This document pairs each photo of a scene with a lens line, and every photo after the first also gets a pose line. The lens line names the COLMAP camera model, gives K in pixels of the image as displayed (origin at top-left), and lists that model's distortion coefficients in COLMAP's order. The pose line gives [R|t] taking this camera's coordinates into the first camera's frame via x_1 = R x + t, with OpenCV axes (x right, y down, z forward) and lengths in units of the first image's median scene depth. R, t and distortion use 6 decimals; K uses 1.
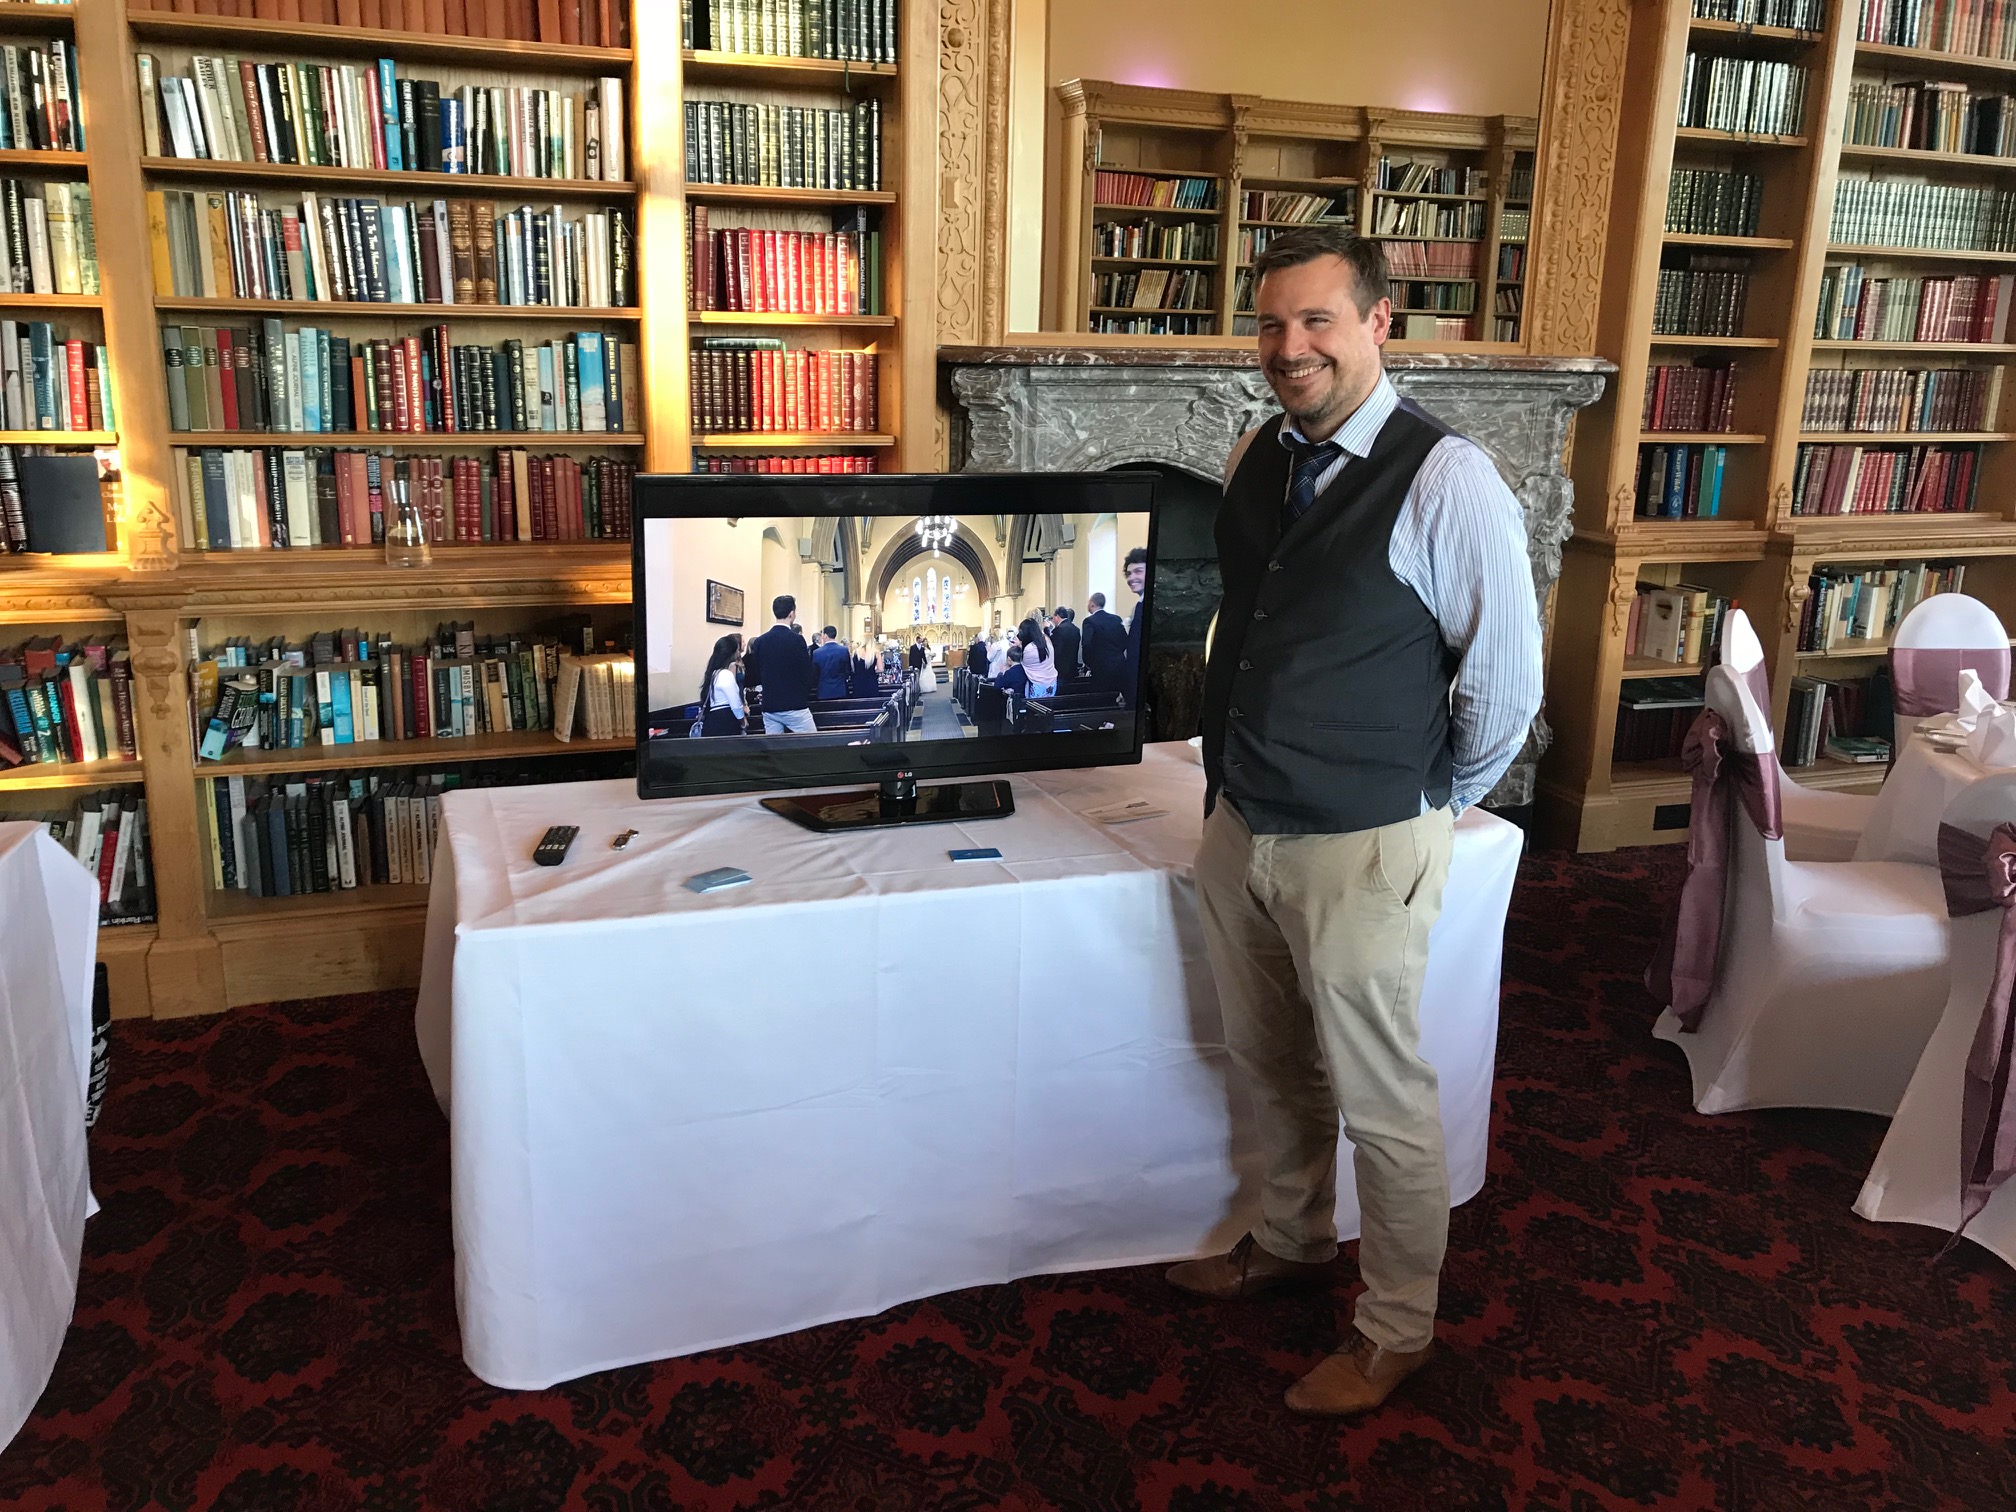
lens RADIAL K [[1633.5, 0, 1008.1], [0, 1633.5, 751.9], [0, 0, 1]] dist [0.003554, -0.009662]
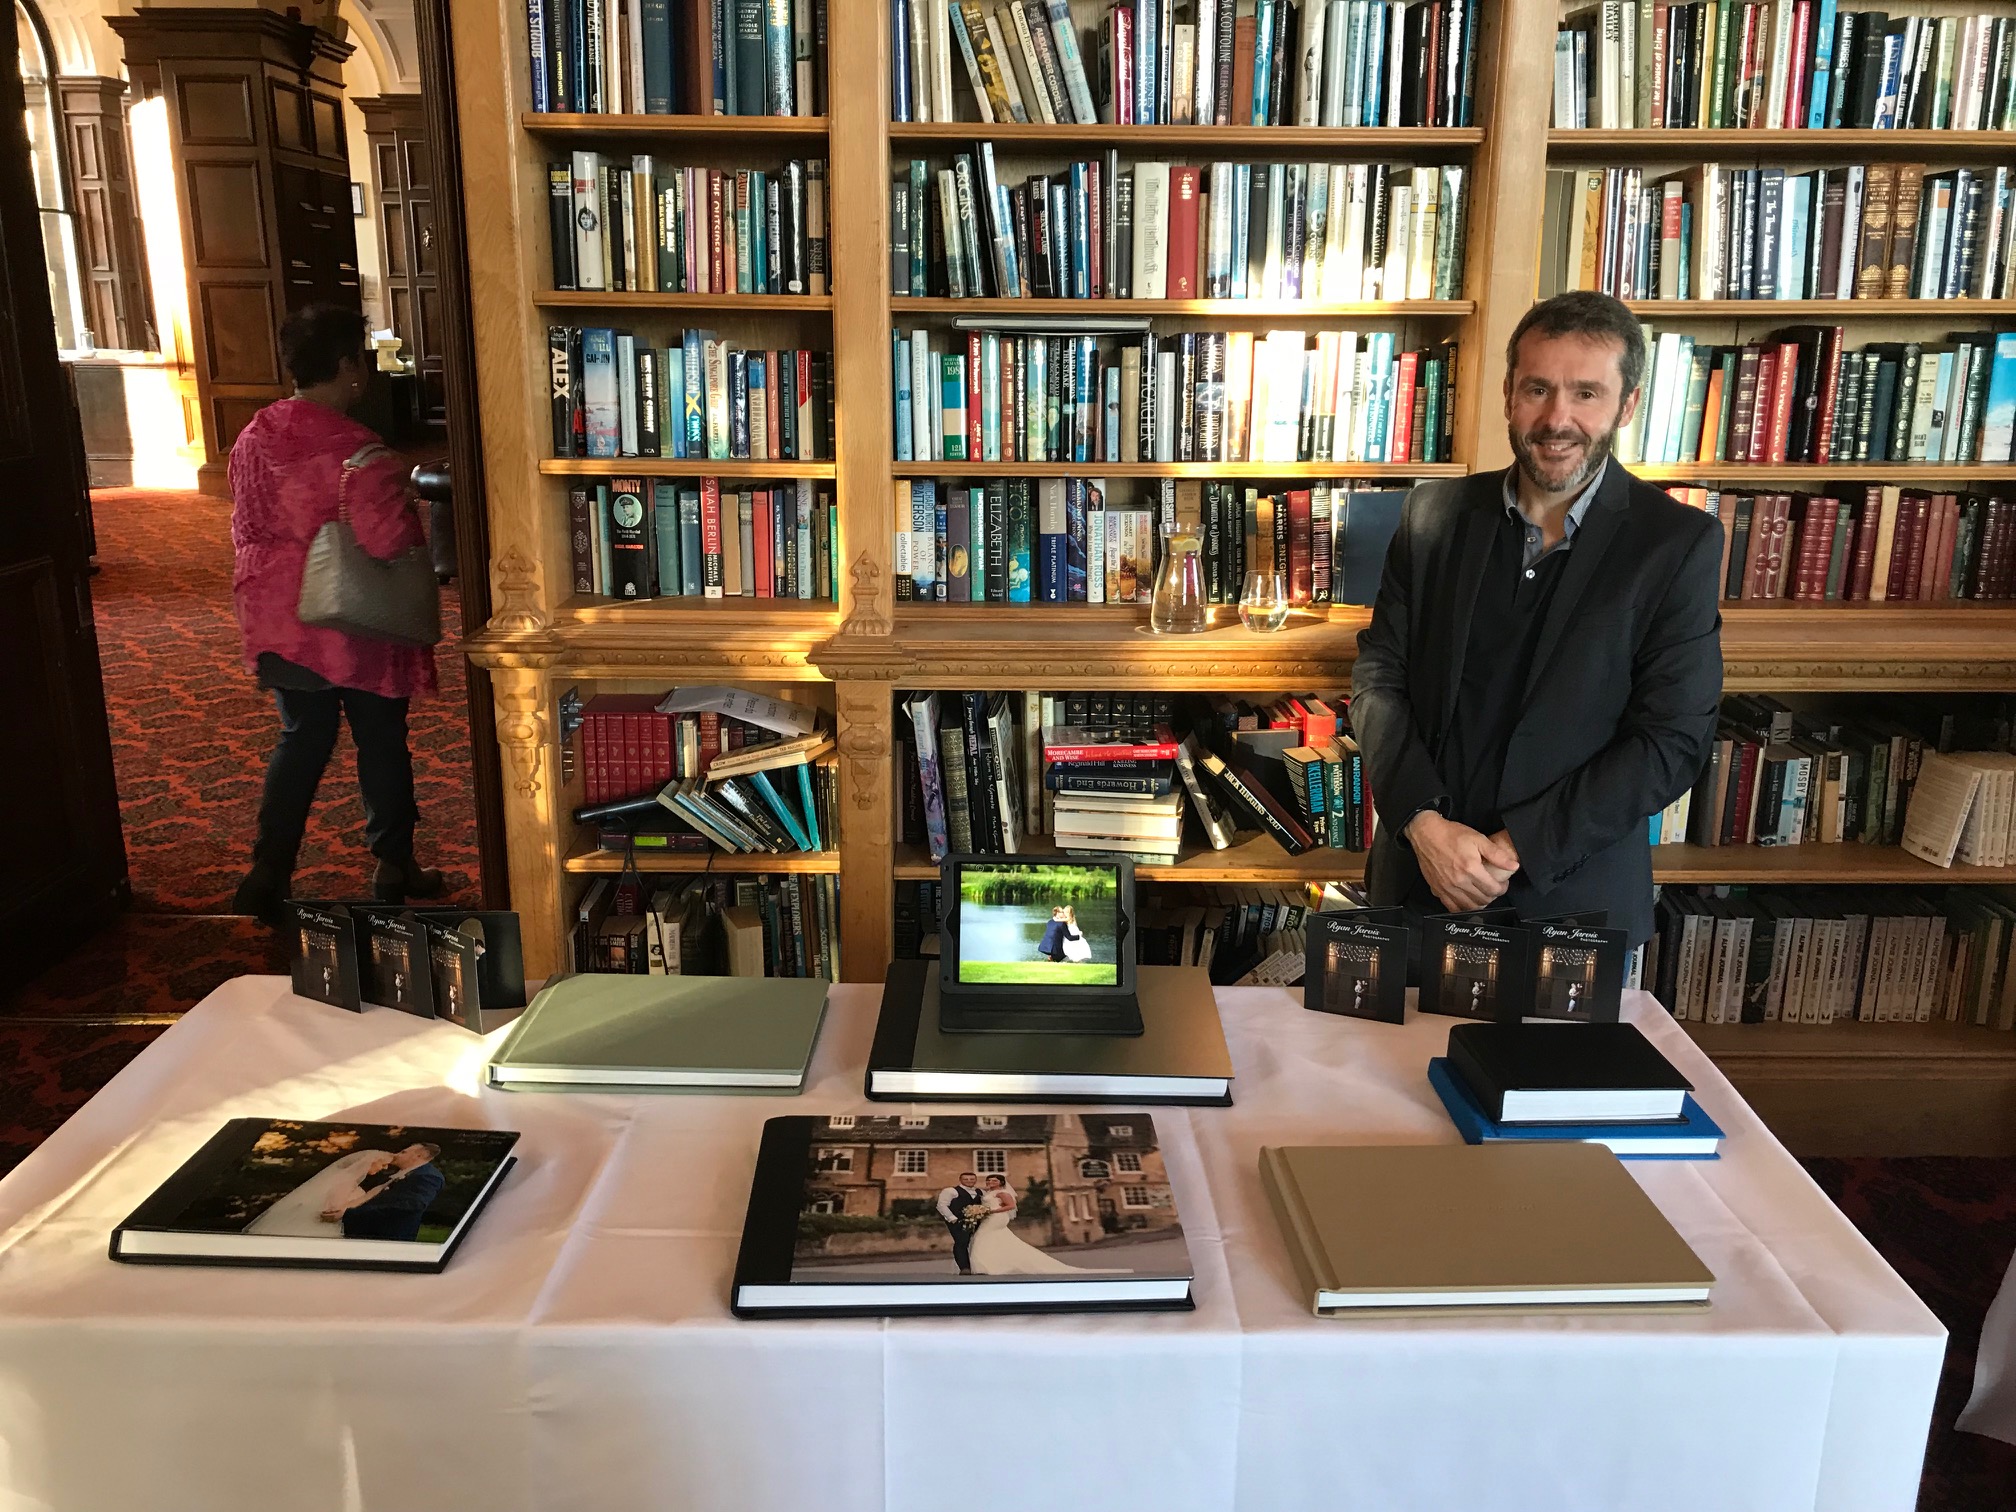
lens RADIAL K [[1633.5, 0, 1008.4], [0, 1633.5, 760.7], [0, 0, 1]] dist [0.003554, -0.009662]
pose [[0.931742, 0.068680, -0.356566, -0.420670], [-0.069567, 0.997524, 0.010351, -0.034040], [0.356394, 0.015160, 0.934213, 0.129736]]
